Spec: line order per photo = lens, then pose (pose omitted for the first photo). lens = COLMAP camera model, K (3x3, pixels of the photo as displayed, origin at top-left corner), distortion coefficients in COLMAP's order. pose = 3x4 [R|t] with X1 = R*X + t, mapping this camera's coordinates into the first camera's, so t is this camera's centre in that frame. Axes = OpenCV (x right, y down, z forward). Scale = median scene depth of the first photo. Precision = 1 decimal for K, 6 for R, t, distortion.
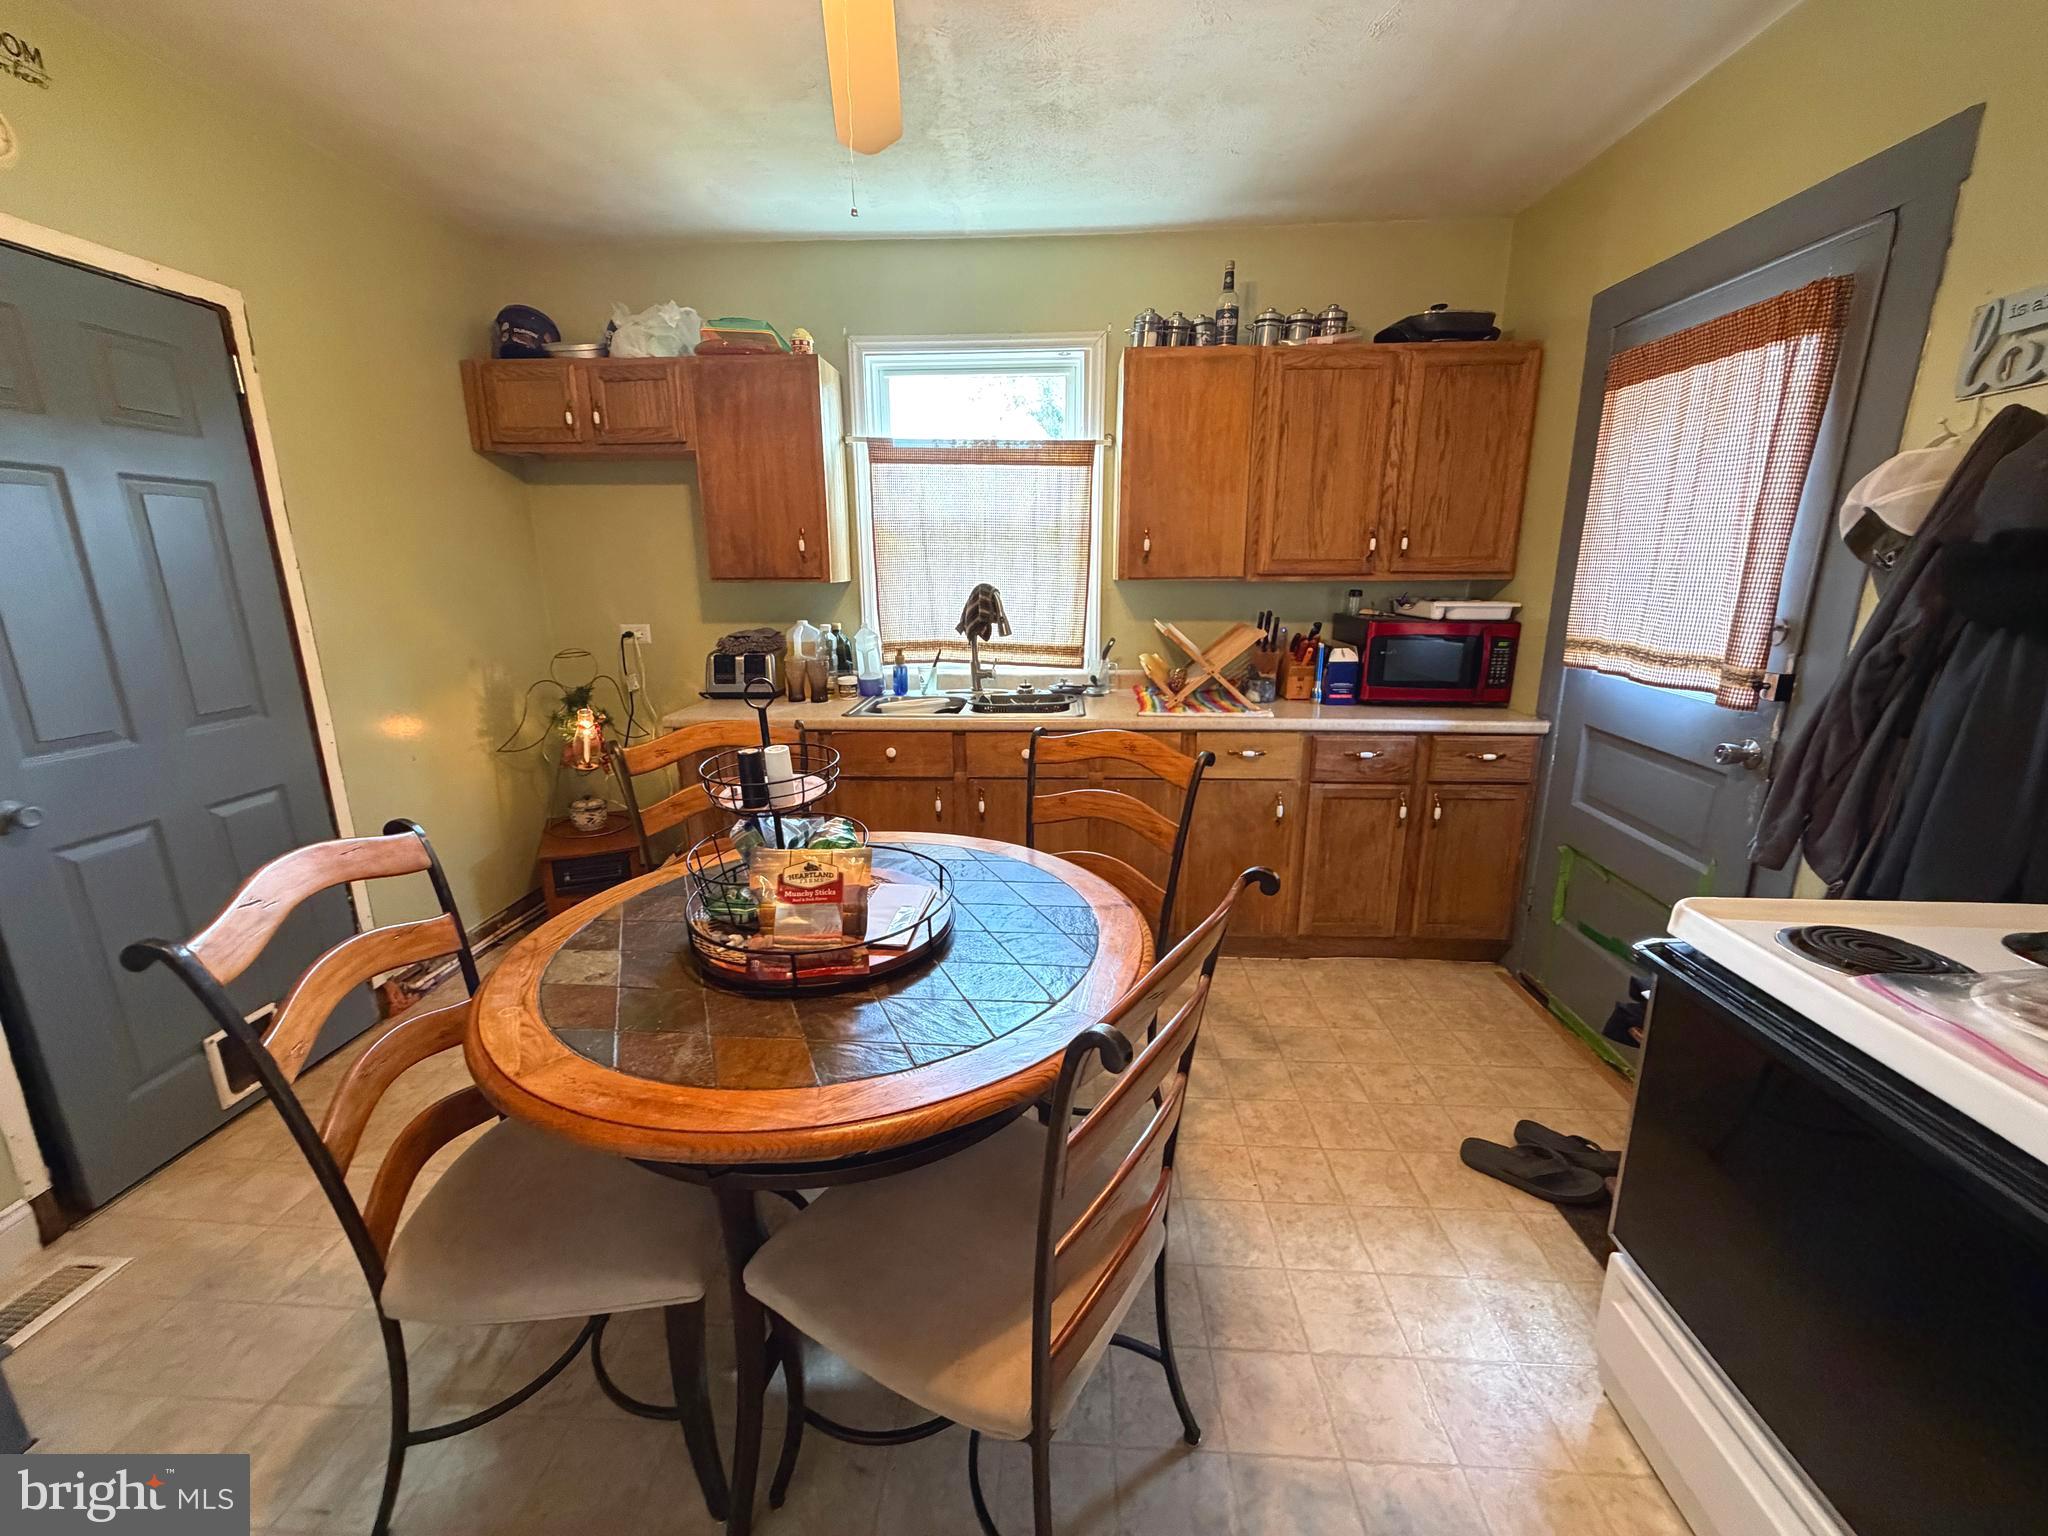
lens RADIAL K [[817.8, 0, 1015.4], [0, 817.8, 765.7], [0, 0, 1]] dist [0.000023, 0.000121]
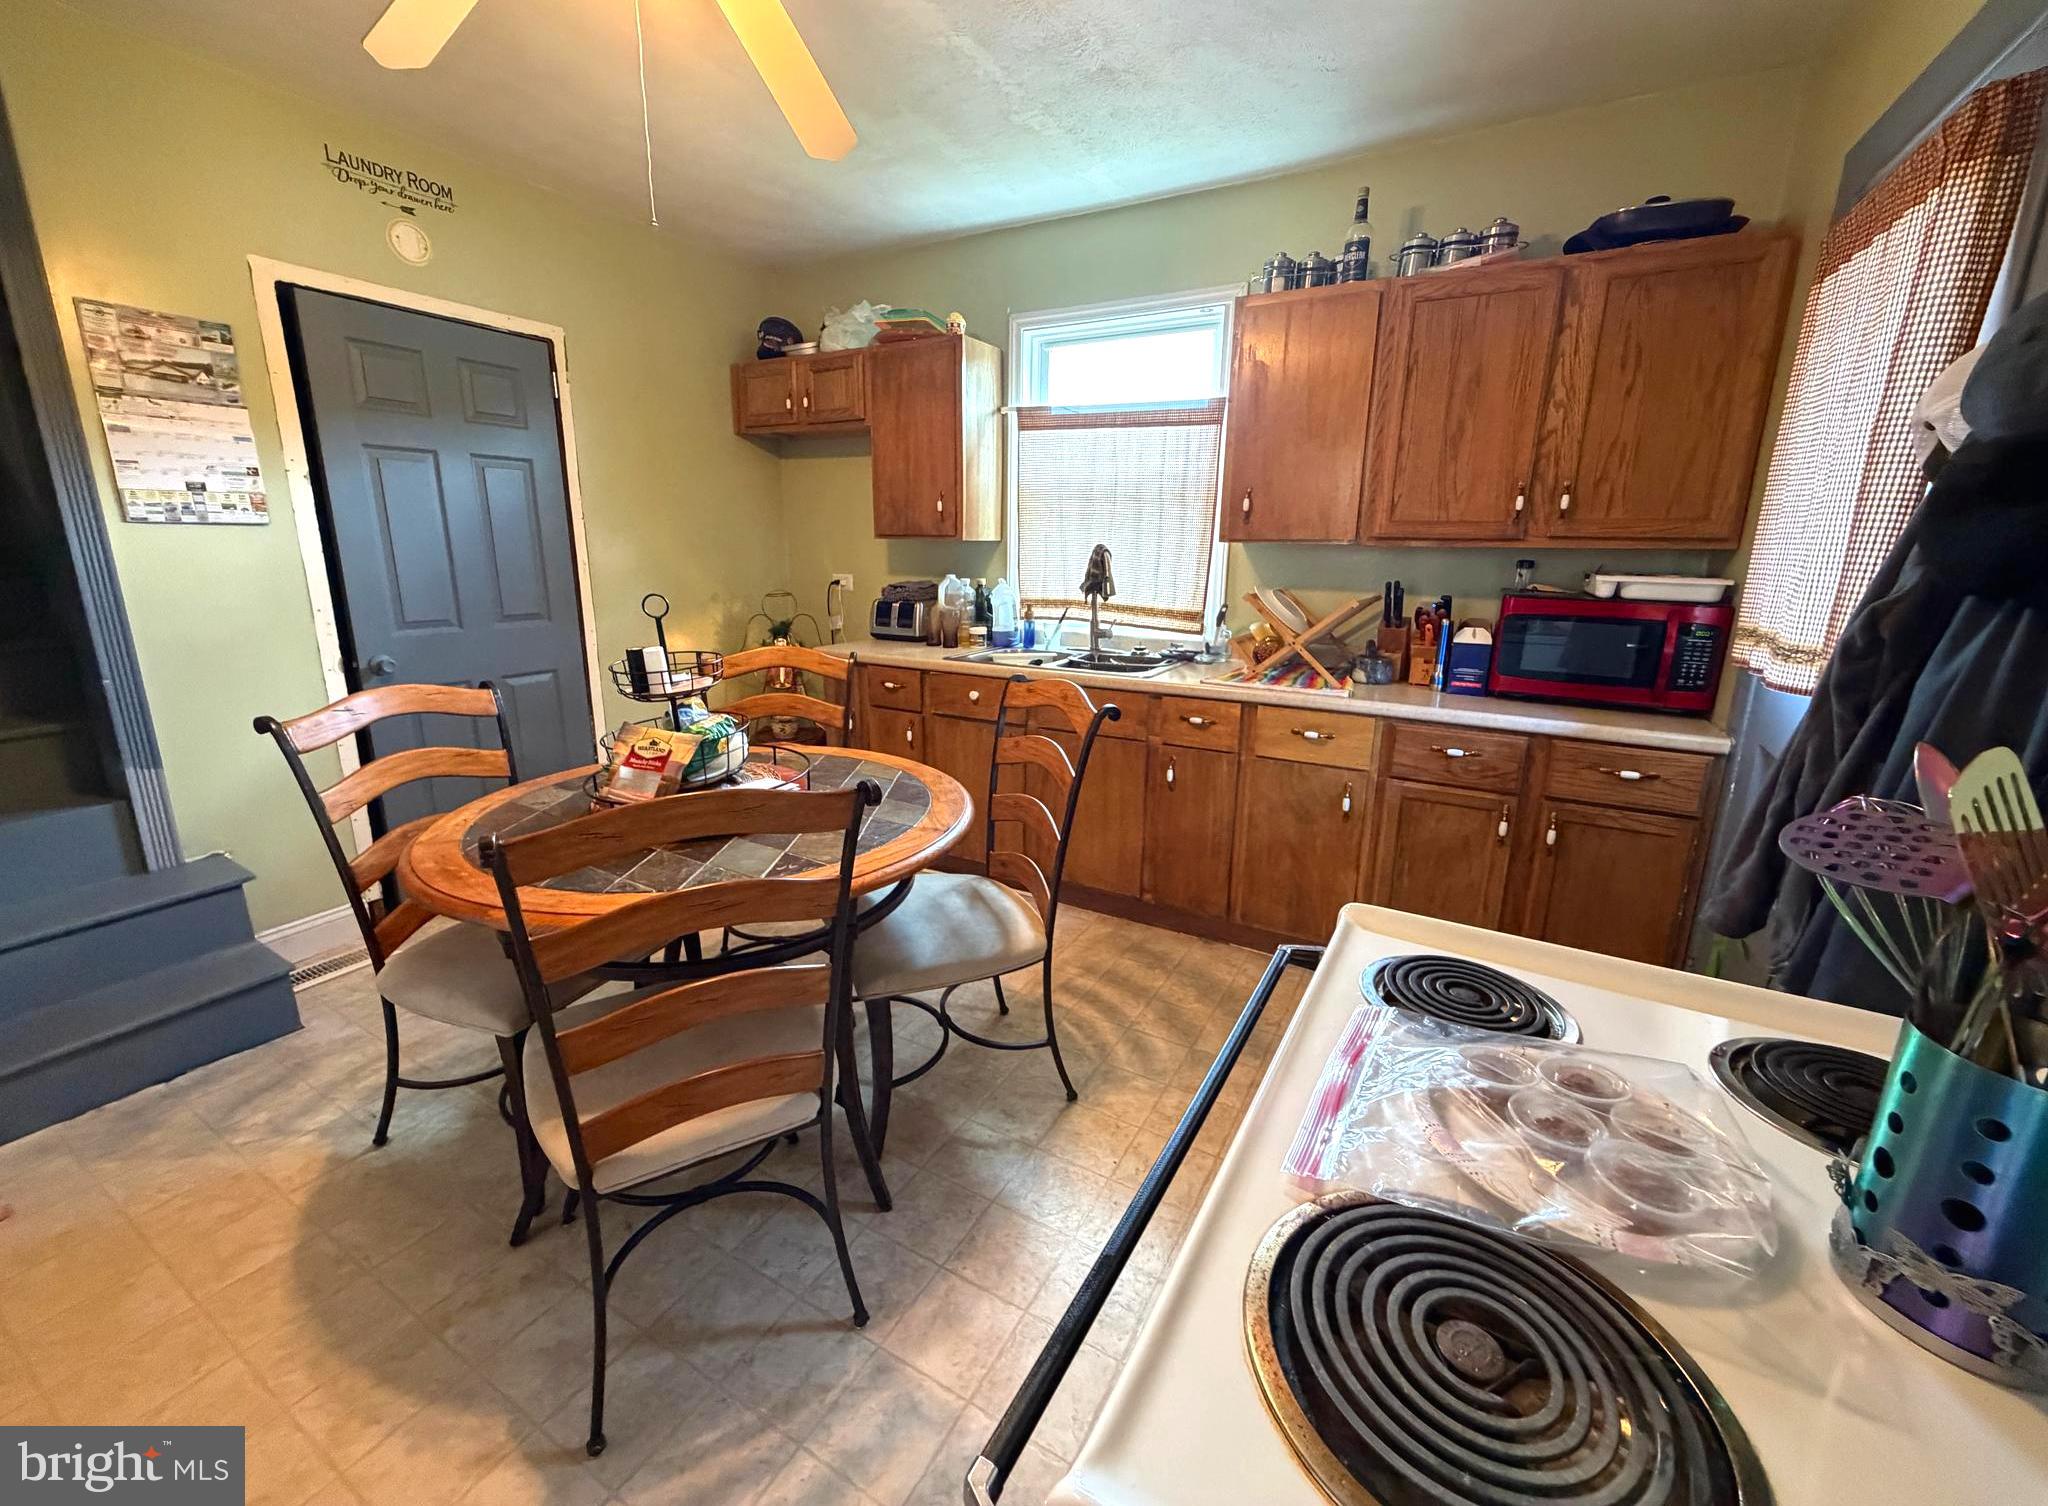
lens RADIAL K [[820.8, 0, 1021.2], [0, 820.8, 736.7], [0, 0, 1]] dist [0.000266, 0.000212]
pose [[0.893945, 0.119736, -0.431886, 0.373329], [-0.123891, 0.992121, 0.018619, 0.009657], [0.430713, 0.036862, 0.901736, 0.046390]]
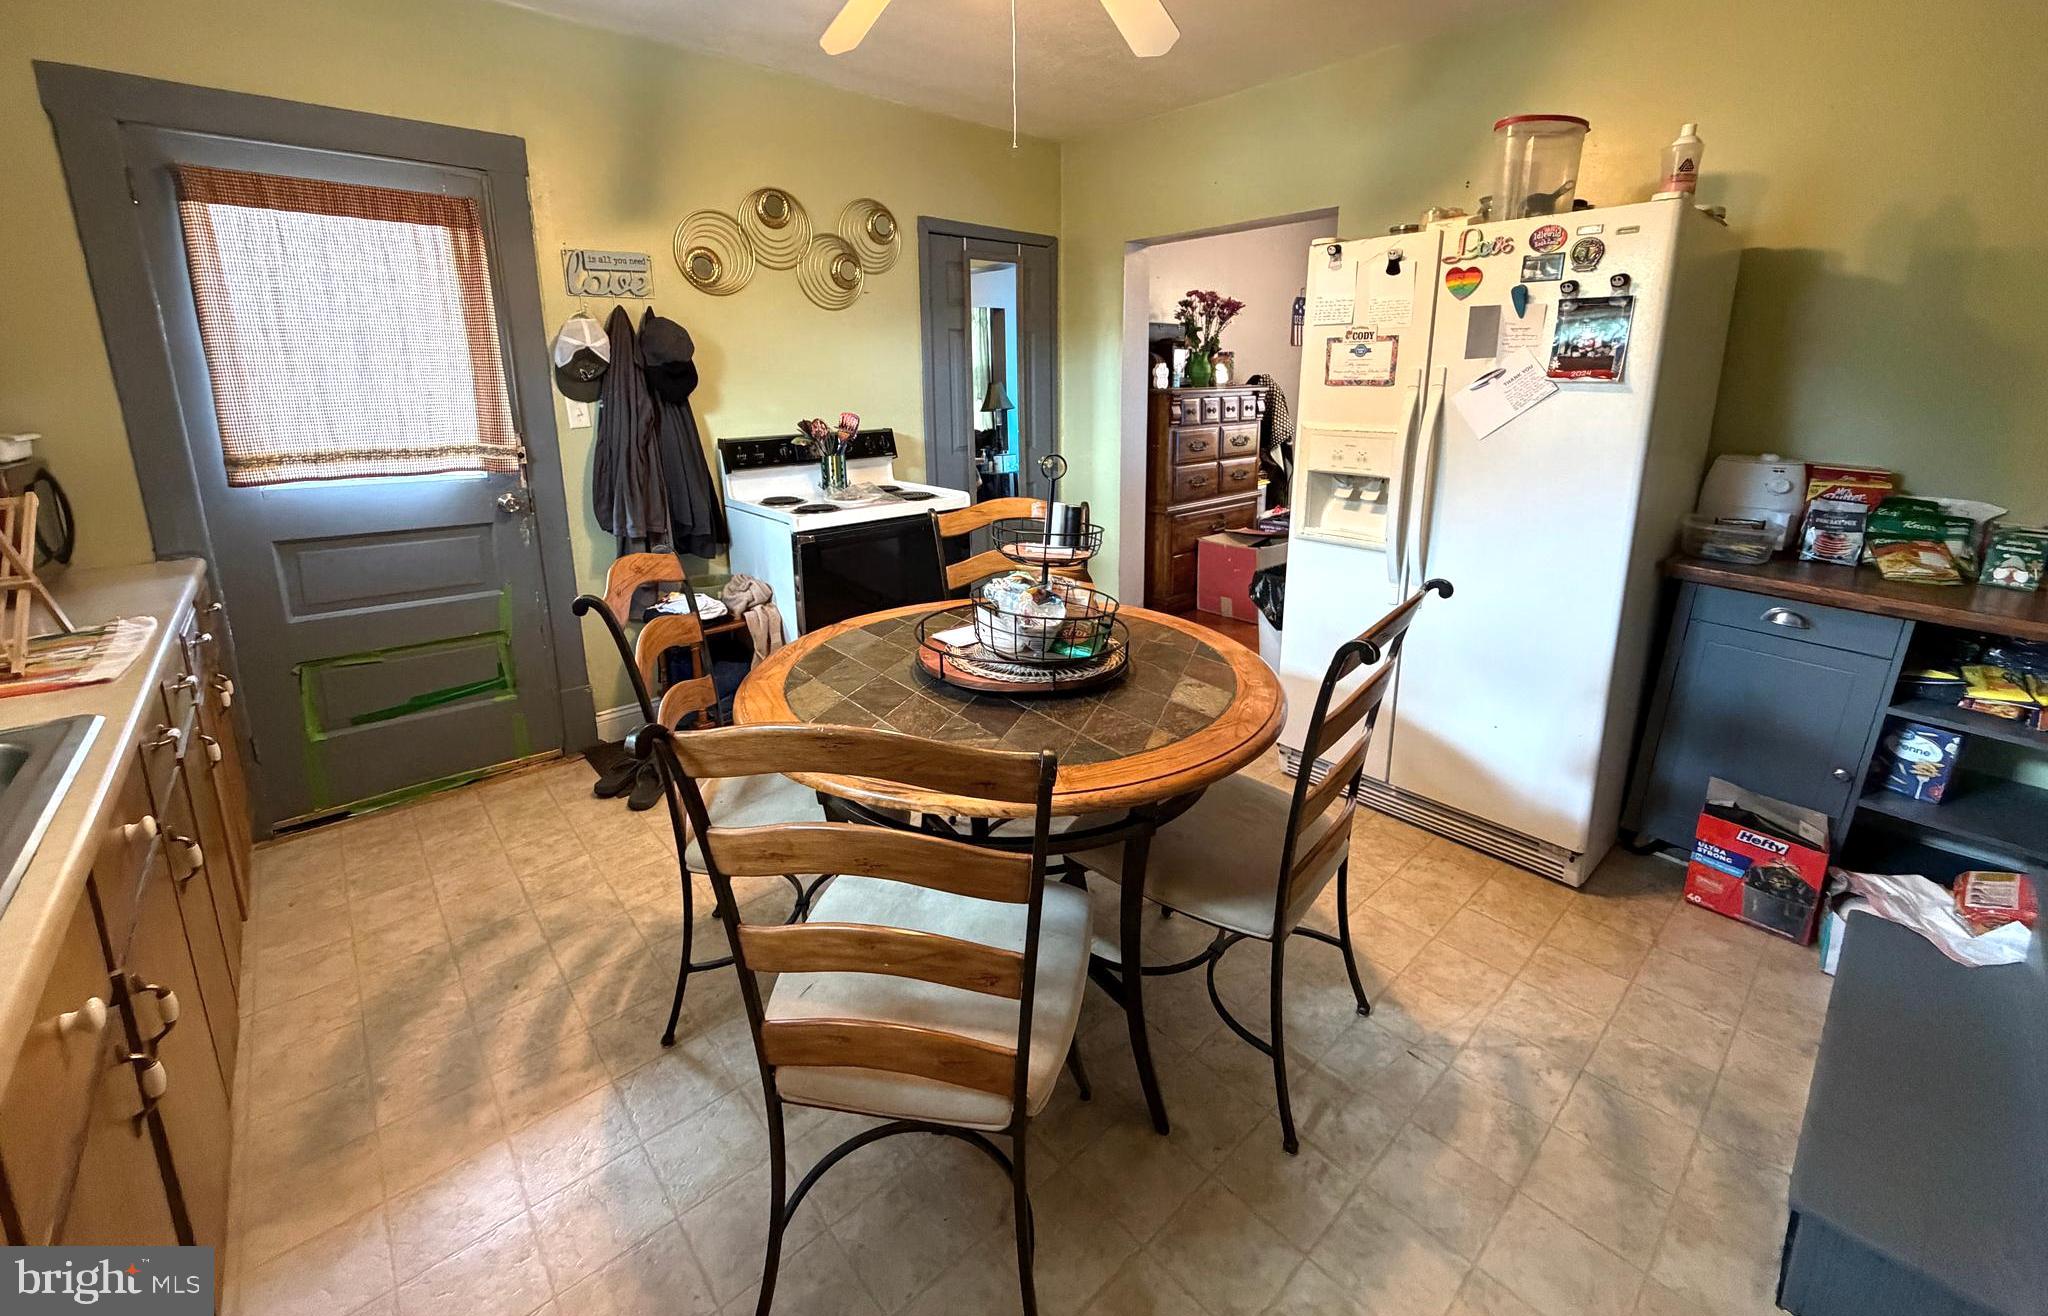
lens RADIAL K [[825.5, 0, 1017.3], [0, 825.5, 549.3], [0, 0, 1]] dist [-0.000465, -0.000116]
pose [[-0.705538, -0.129833, 0.696677, -0.551937], [0.182909, 0.916404, 0.356017, -0.203772], [-0.684660, 0.378612, -0.622811, 0.890343]]
